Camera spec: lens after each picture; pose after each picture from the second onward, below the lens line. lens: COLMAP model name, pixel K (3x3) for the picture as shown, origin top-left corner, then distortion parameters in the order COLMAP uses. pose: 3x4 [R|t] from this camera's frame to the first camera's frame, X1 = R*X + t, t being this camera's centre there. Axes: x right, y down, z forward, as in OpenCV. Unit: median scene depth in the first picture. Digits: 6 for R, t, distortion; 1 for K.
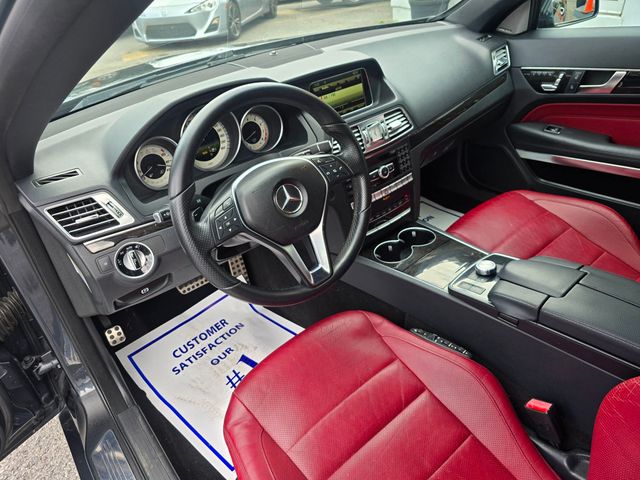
lens RADIAL K [[430.6, 0, 324.0], [0, 430.6, 239.3], [0, 0, 1]] dist [0.042503, -0.033093]
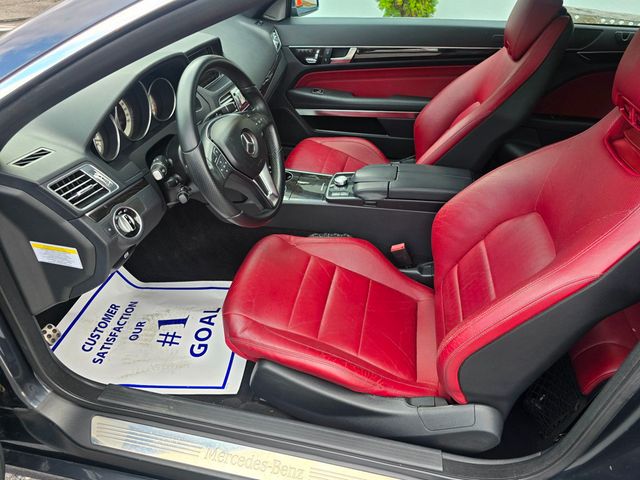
lens RADIAL K [[430.6, 0, 324.0], [0, 430.6, 239.3], [0, 0, 1]] dist [0.042503, -0.033093]
pose [[0.763636, -0.272380, 0.585380, -0.446918], [0.255580, 0.960121, 0.113341, 0.057666], [-0.592907, 0.063060, 0.802798, -0.110343]]
